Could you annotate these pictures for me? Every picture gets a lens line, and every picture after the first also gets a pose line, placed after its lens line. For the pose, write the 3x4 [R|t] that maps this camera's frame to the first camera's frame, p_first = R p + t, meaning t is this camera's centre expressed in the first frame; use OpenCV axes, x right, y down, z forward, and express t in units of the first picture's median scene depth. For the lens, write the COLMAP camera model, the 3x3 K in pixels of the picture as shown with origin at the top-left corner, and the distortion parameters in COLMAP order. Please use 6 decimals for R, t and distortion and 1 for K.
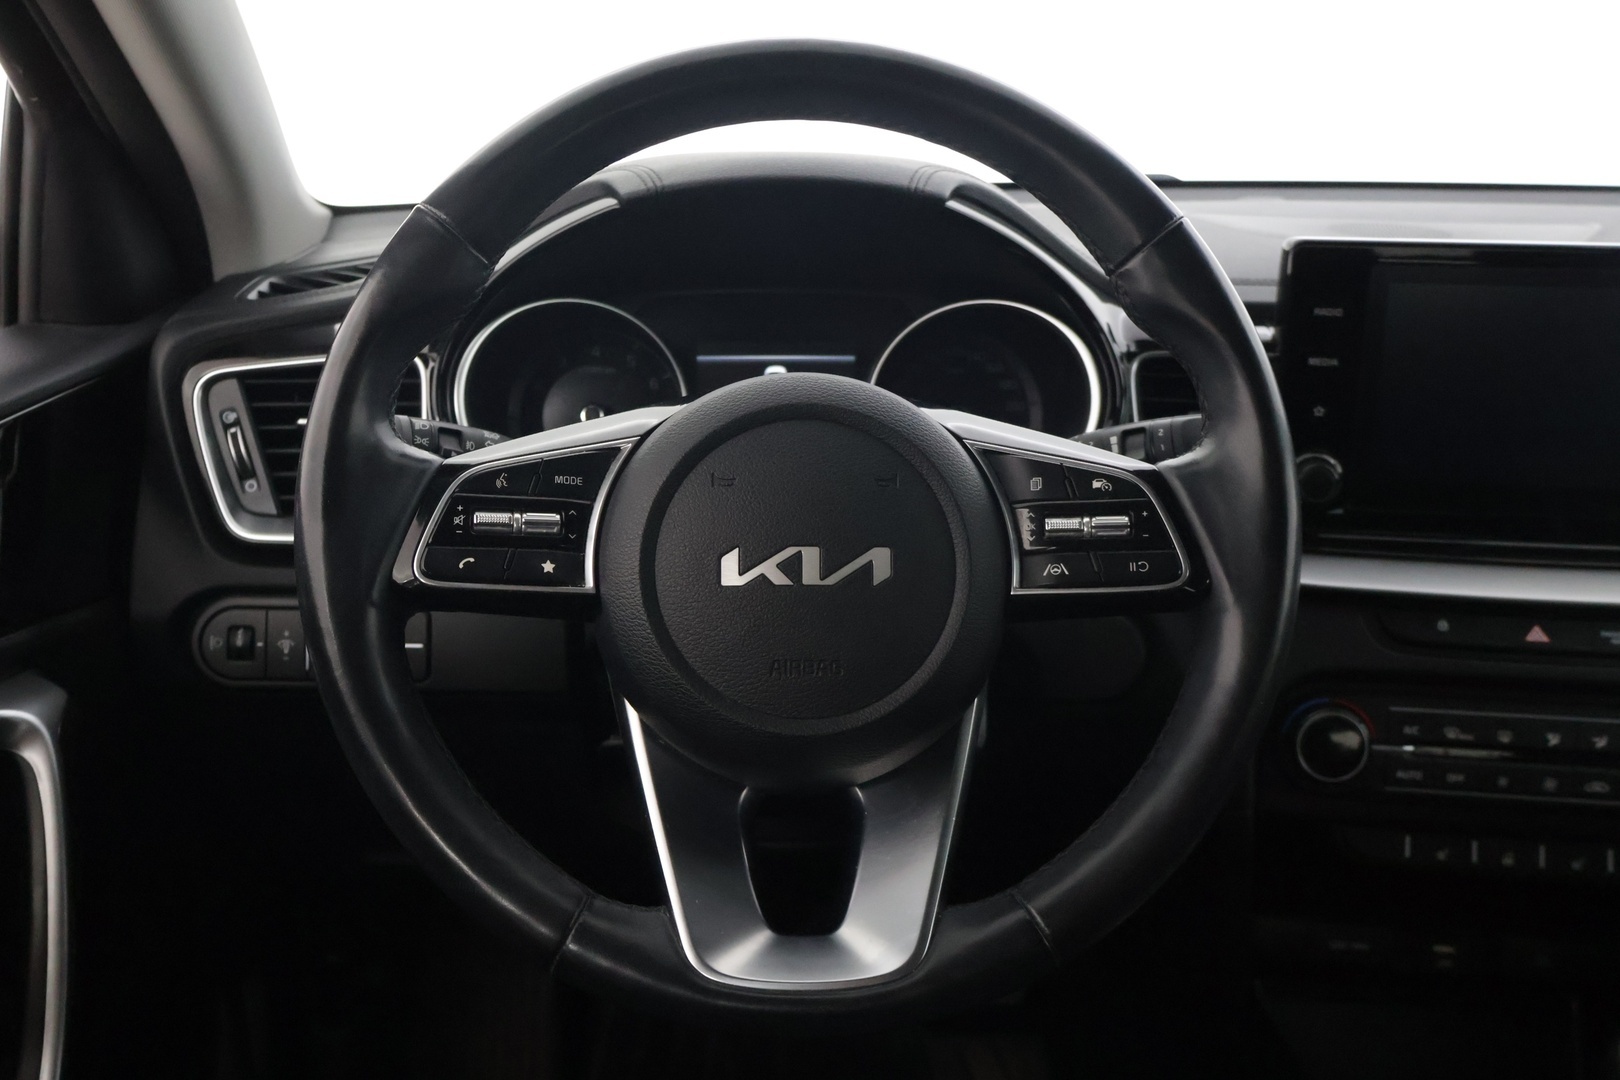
lens RADIAL K [[1572.6, 0, 803.6], [0, 1572.6, 539.2], [0, 0, 1]] dist [0.010286, -0.004206]
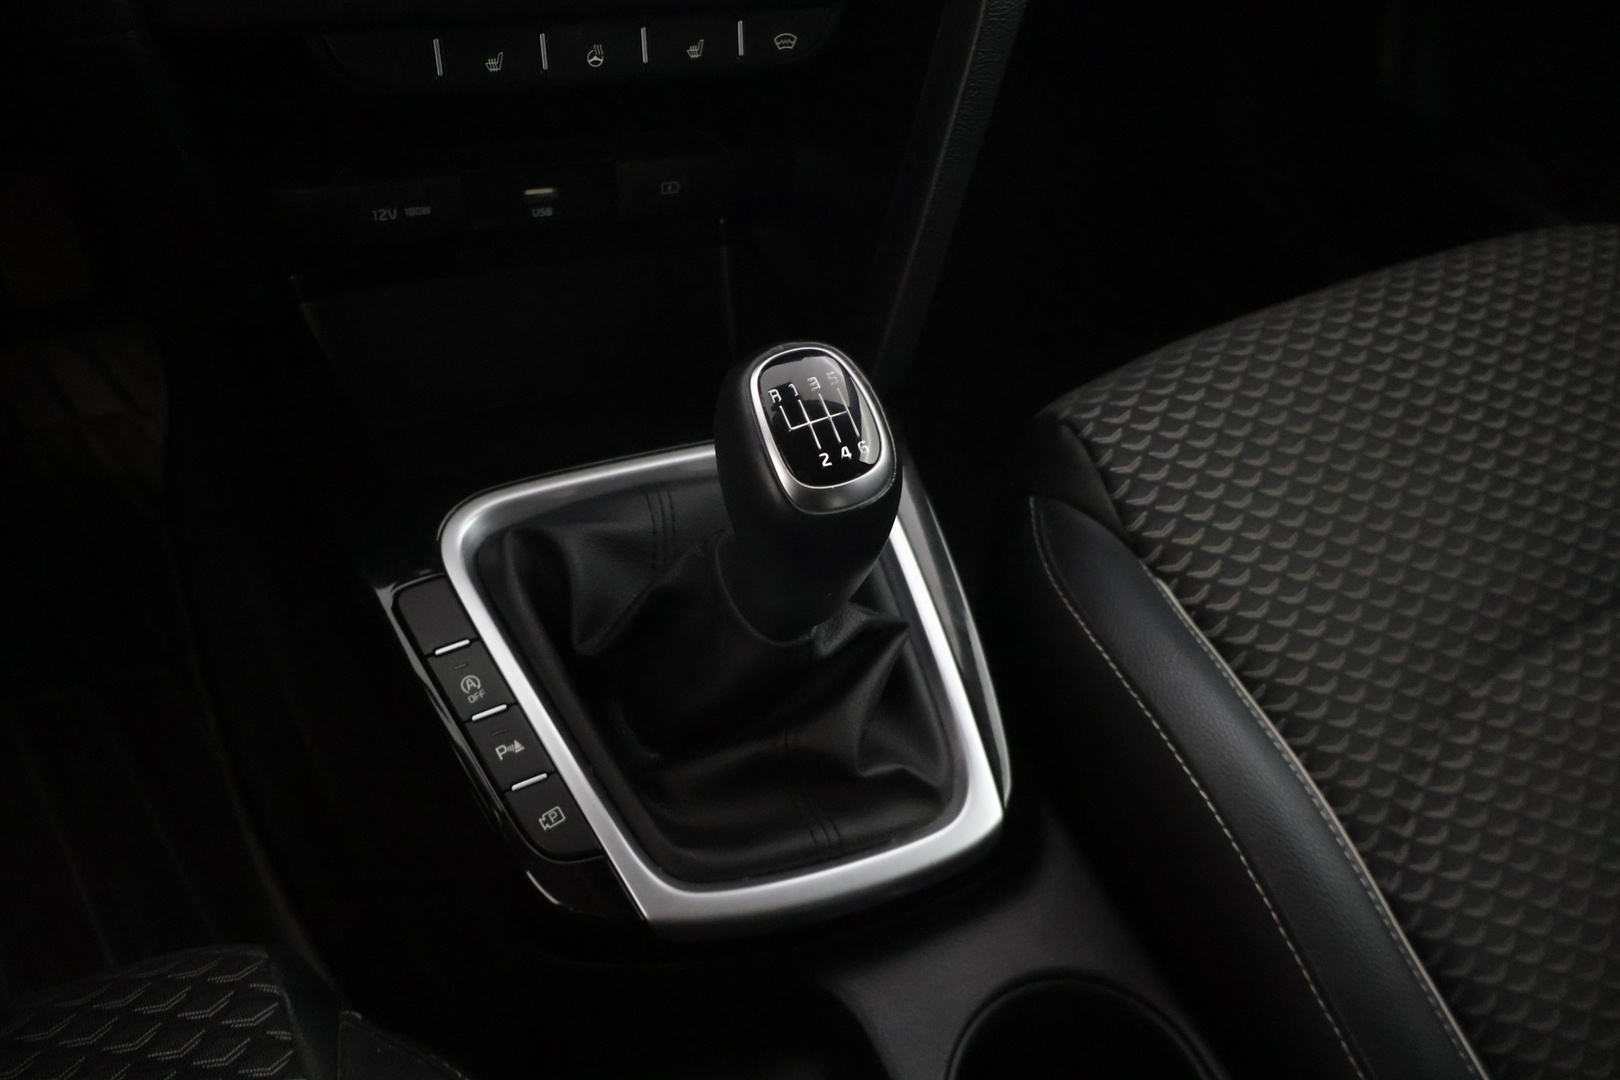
lens RADIAL K [[1340.8, 0, 810.0], [0, 1340.8, 540.0], [0, 0, 1]] dist [-0.006195, 0.003560]
pose [[0.888235, -0.272480, 0.369855, 0.374323], [0.025407, 0.833008, 0.552678, 0.096101], [-0.458686, -0.481511, 0.746830, 0.641372]]
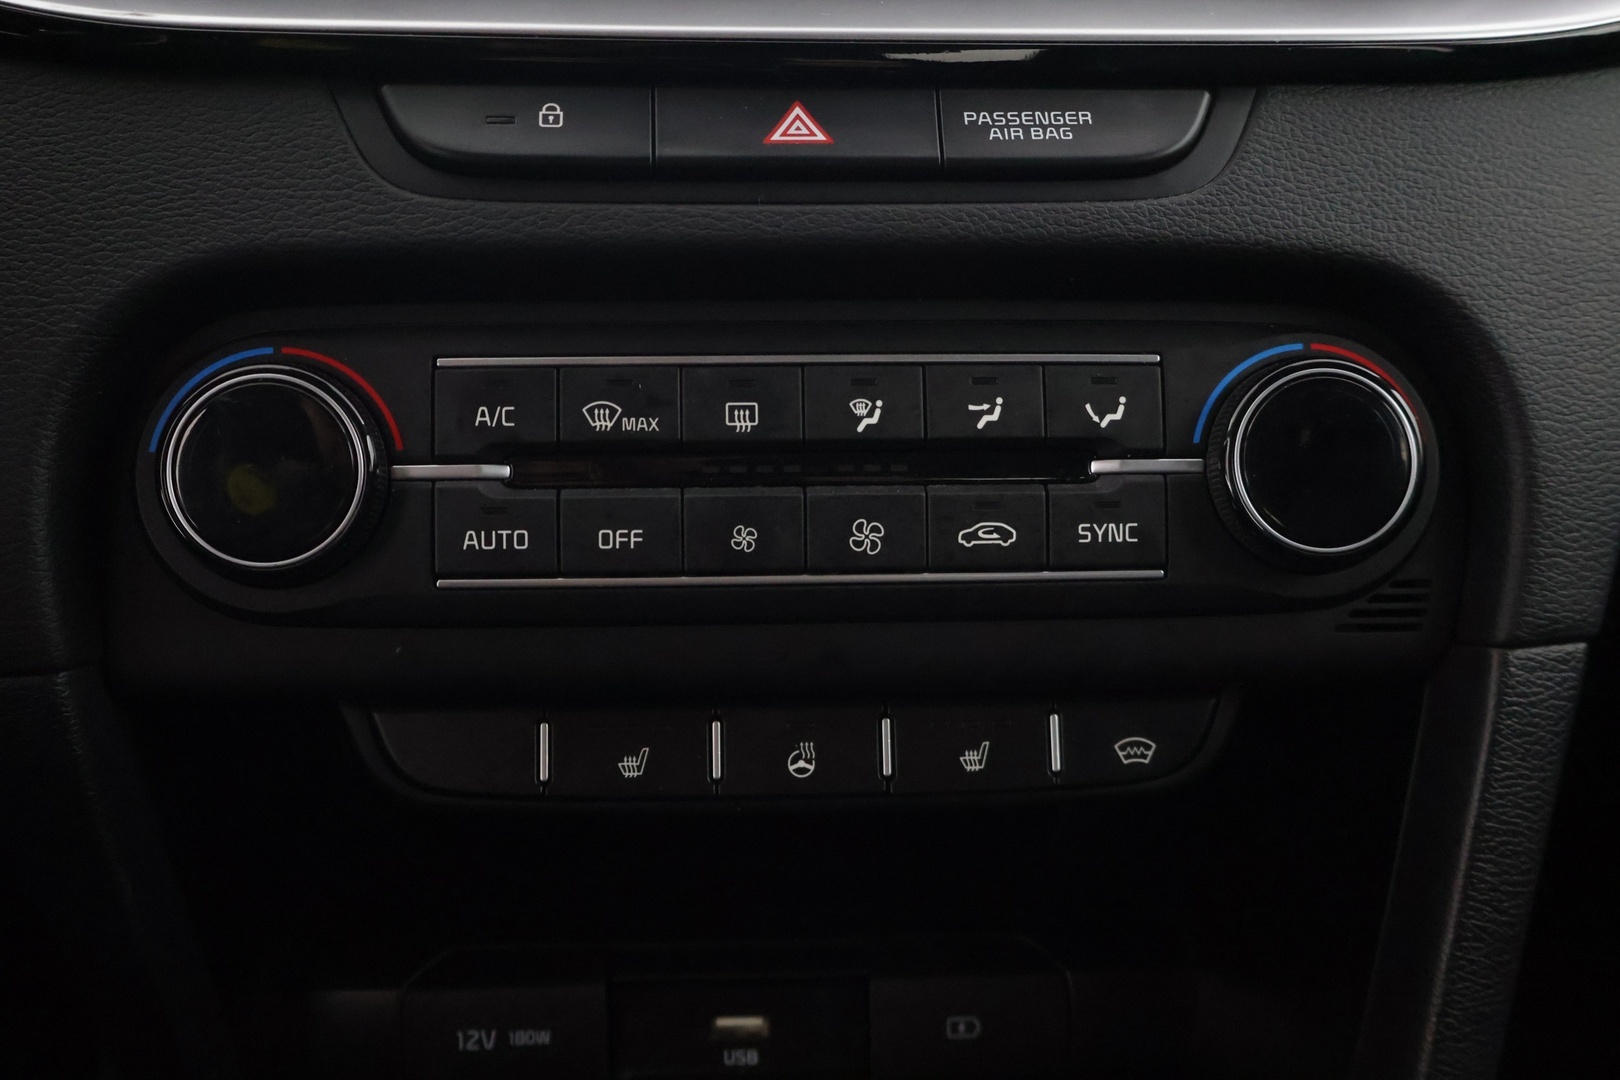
lens RADIAL K [[1791.0, 0, 810.0], [0, 1791.0, 540.0], [0, 0, 1]] dist [0.004112, 0.009856]
pose [[0.982244, -0.053787, 0.179733, 0.515011], [0.063239, 0.996878, -0.047279, 0.234343], [-0.176629, 0.057806, 0.982579, 0.789804]]
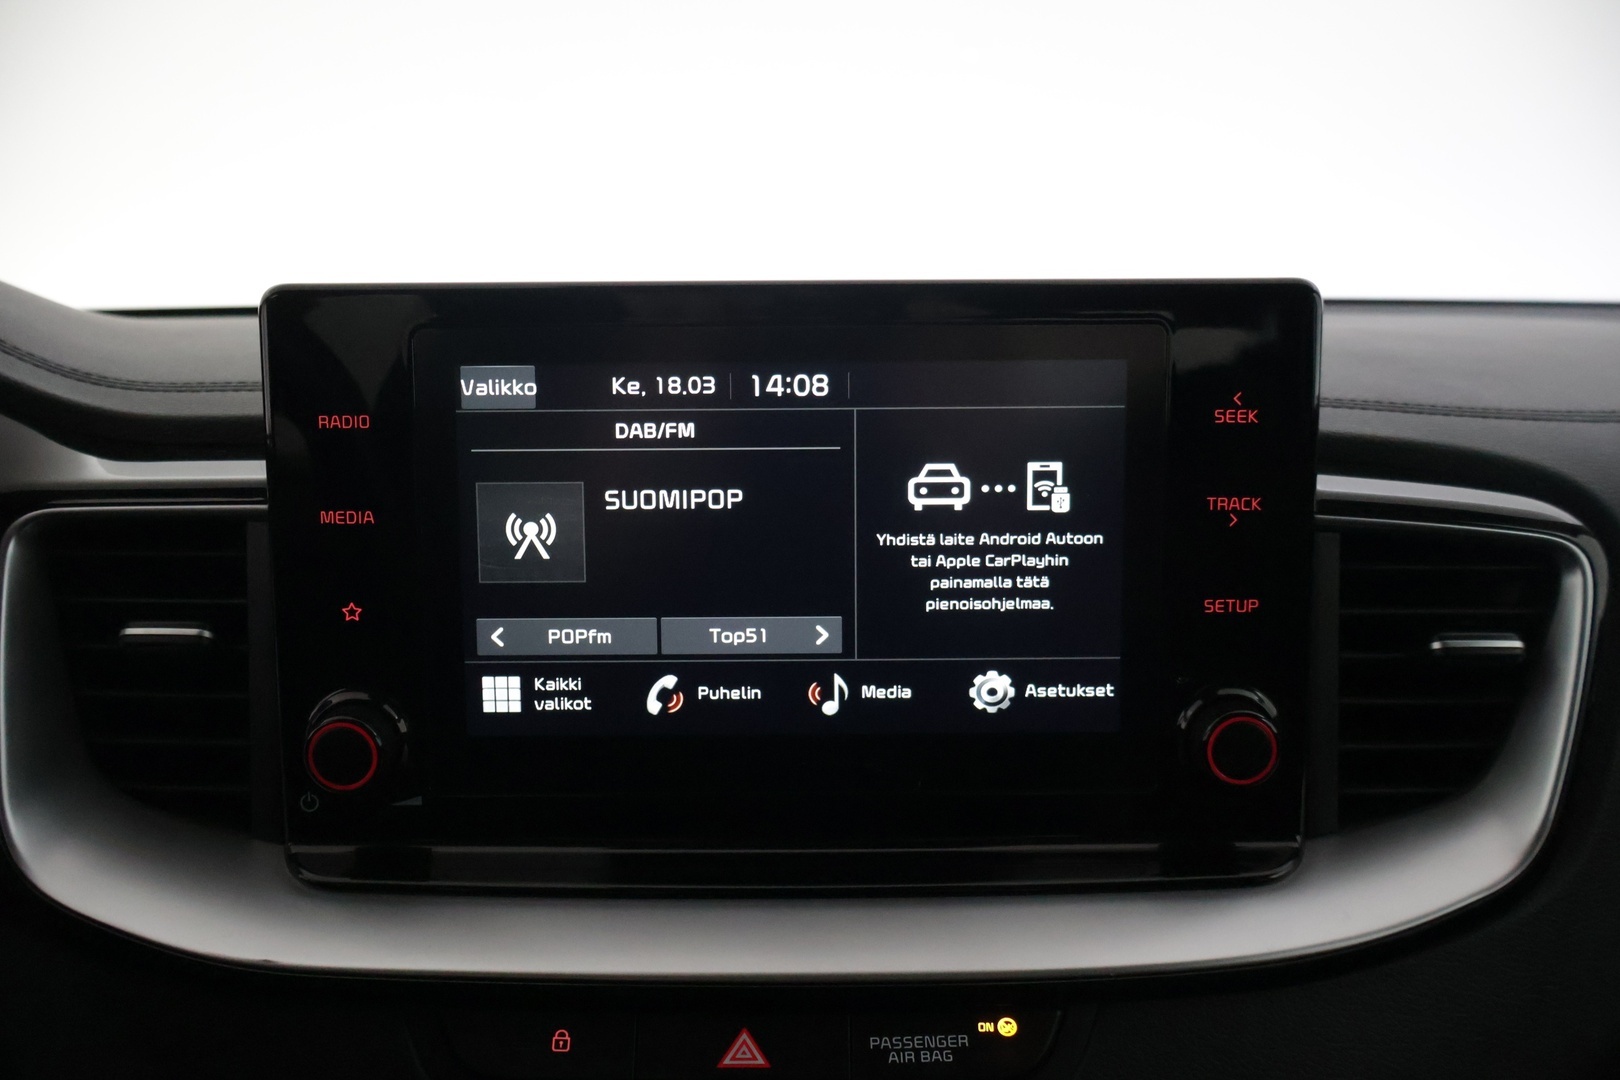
lens RADIAL K [[1343.5, 0, 808.5], [0, 1343.5, 532.4], [0, 0, 1]] dist [-0.004766, -0.005427]
pose [[0.993813, -0.035581, 0.105214, 0.593671], [0.048632, 0.991064, -0.124209, -0.061837], [-0.099854, 0.128558, 0.986662, 0.750916]]
